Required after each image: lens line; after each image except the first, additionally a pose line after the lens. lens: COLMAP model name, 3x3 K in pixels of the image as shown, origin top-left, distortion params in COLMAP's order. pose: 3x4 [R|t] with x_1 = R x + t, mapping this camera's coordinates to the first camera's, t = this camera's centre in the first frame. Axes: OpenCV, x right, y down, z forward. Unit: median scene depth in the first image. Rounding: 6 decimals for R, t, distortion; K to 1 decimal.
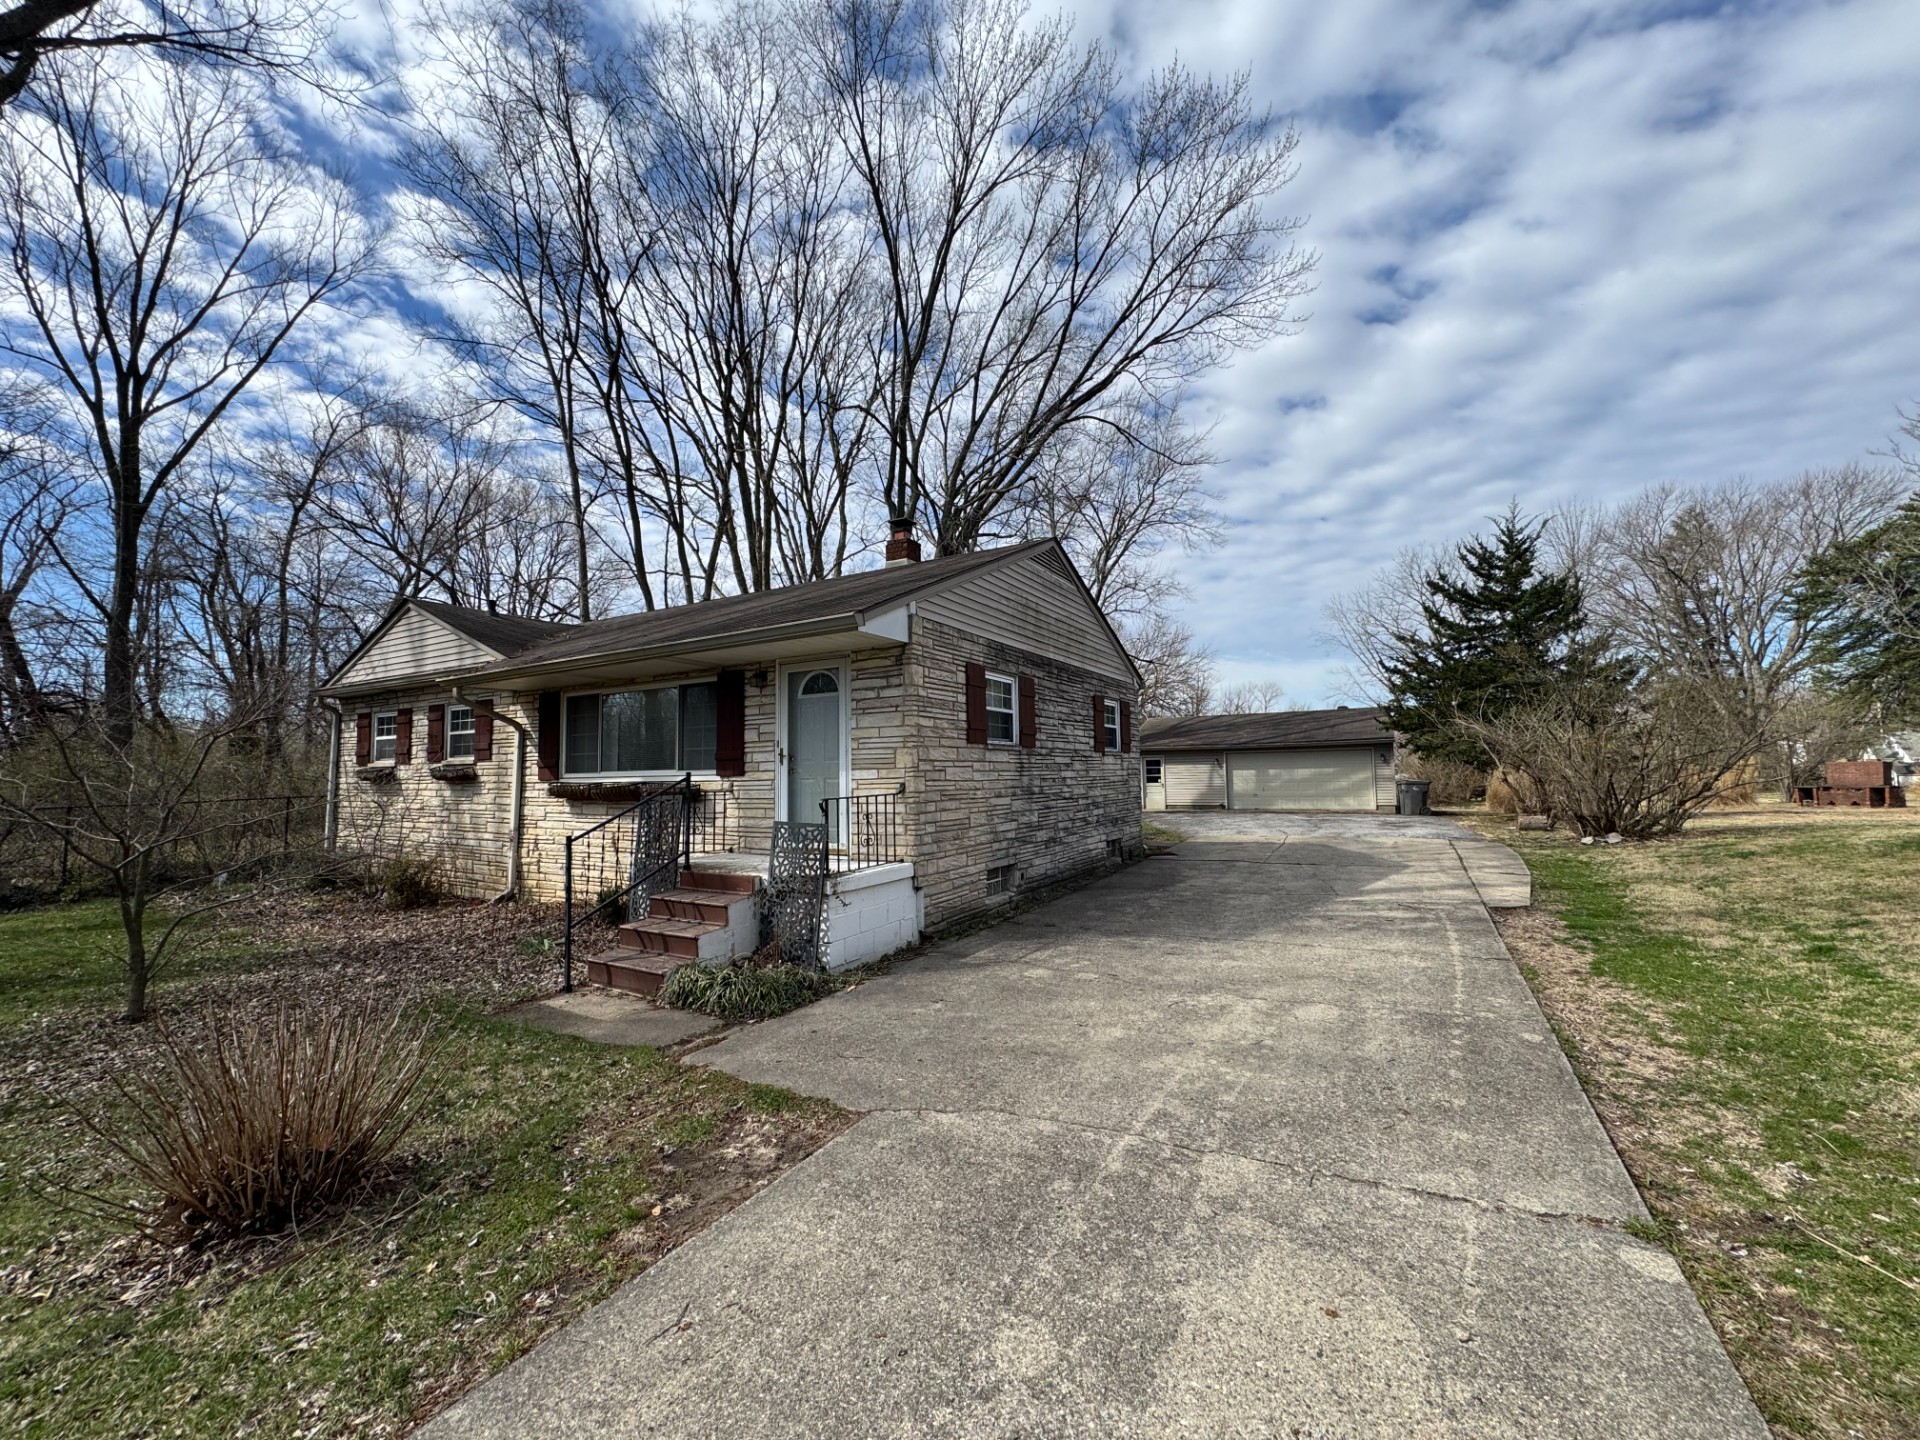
lens RADIAL K [[766.0, 0, 960.0], [0, 766.0, 720.0], [0, 0, 1]] dist [0.001202, 0.000265]
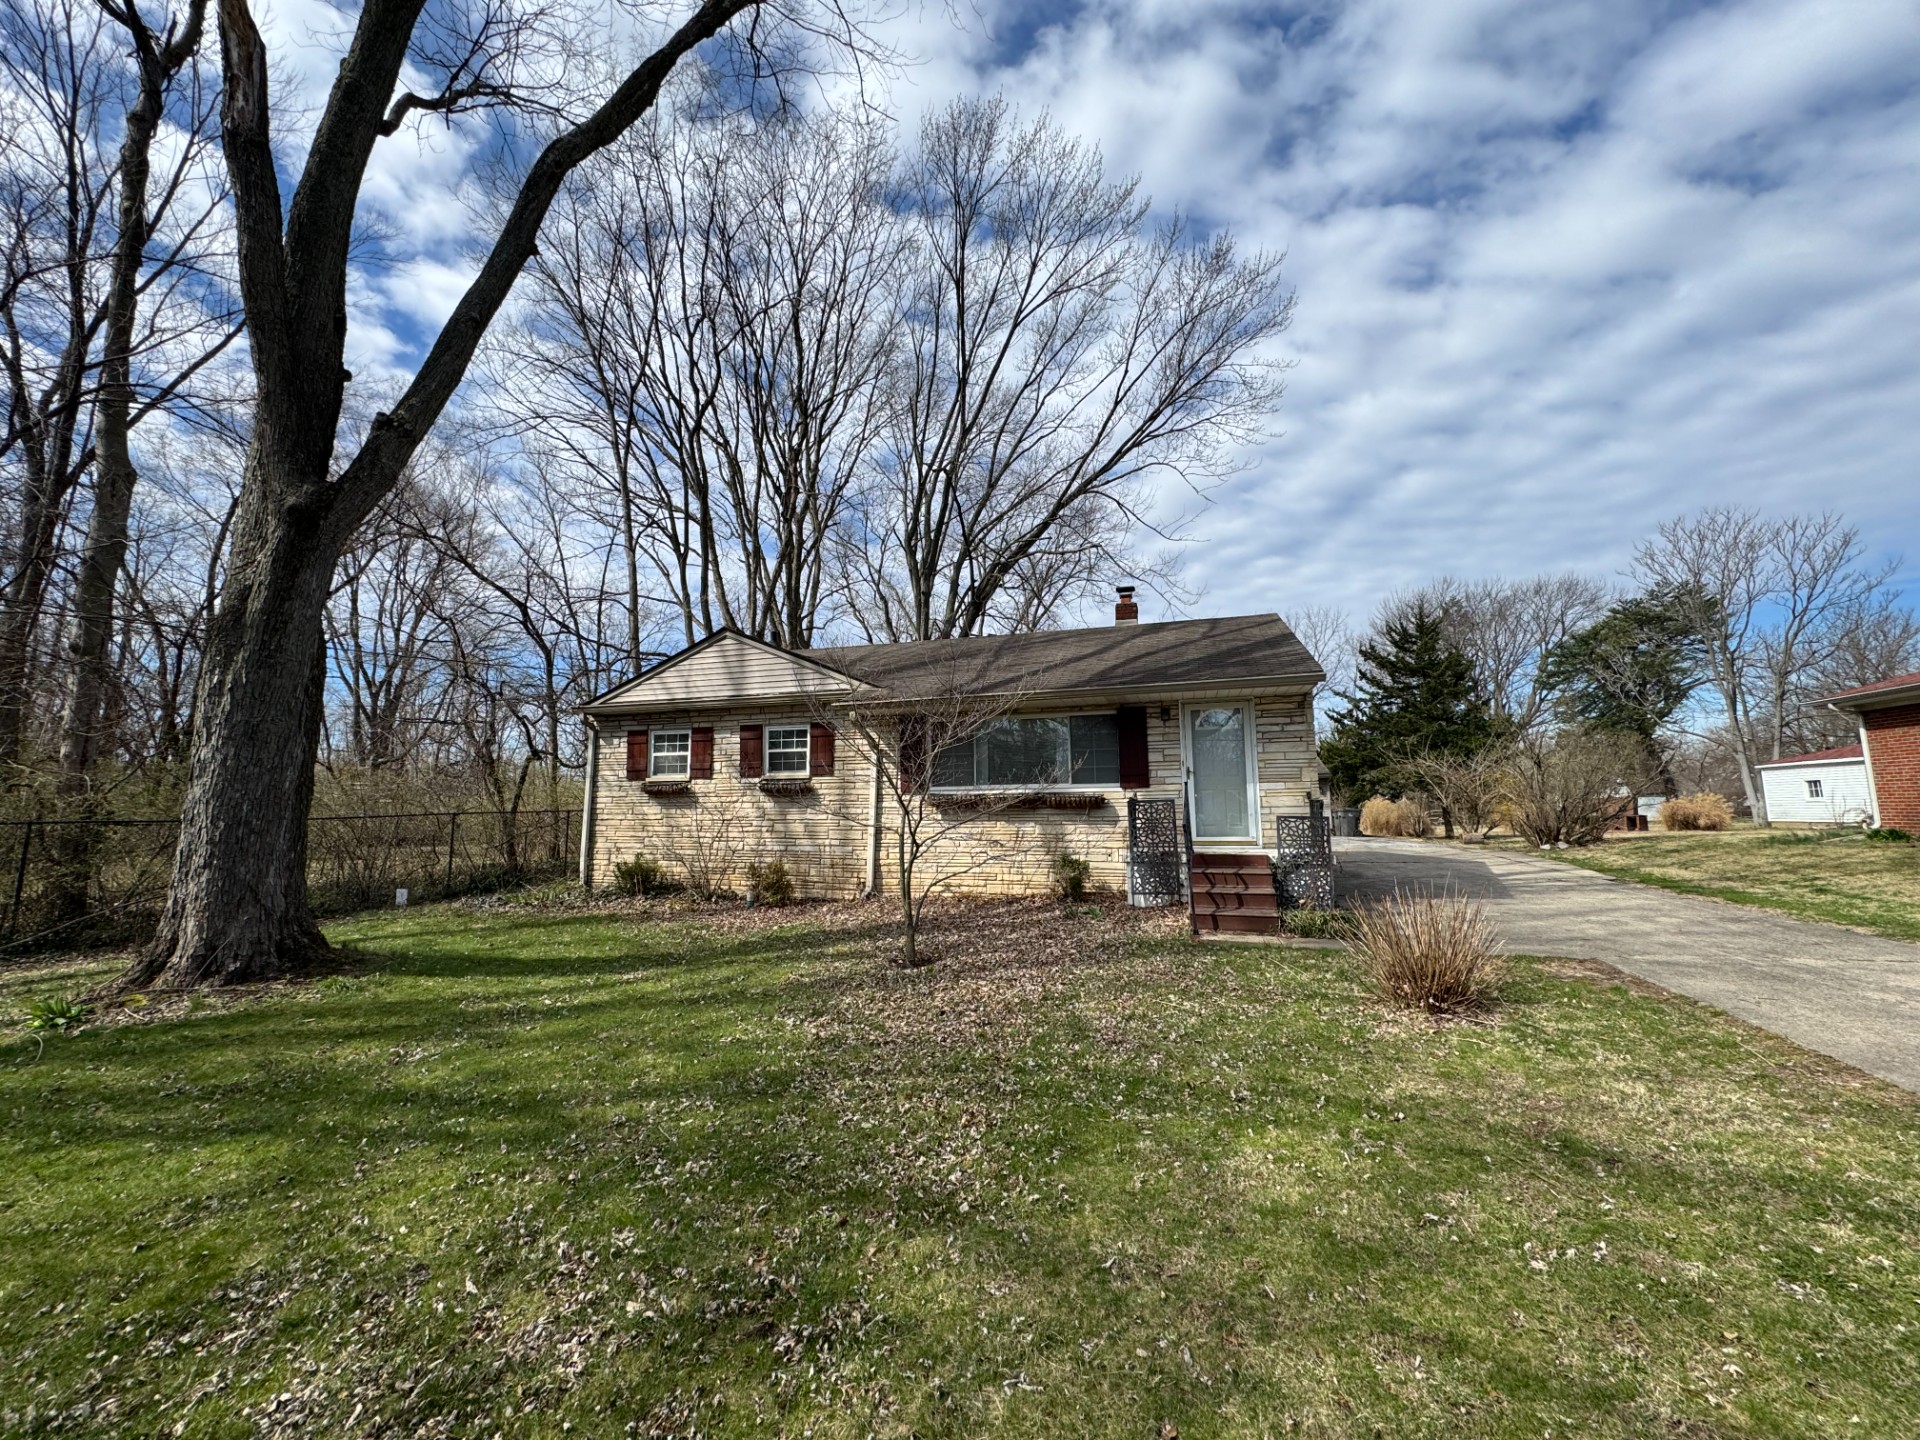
lens RADIAL K [[766.0, 0, 960.0], [0, 766.0, 720.0], [0, 0, 1]] dist [0.001202, 0.000265]
pose [[0.972855, 0.032404, 0.229135, -0.503228], [-0.021619, 0.998544, -0.049422, 0.016521], [-0.230403, 0.043126, 0.972139, -0.111045]]
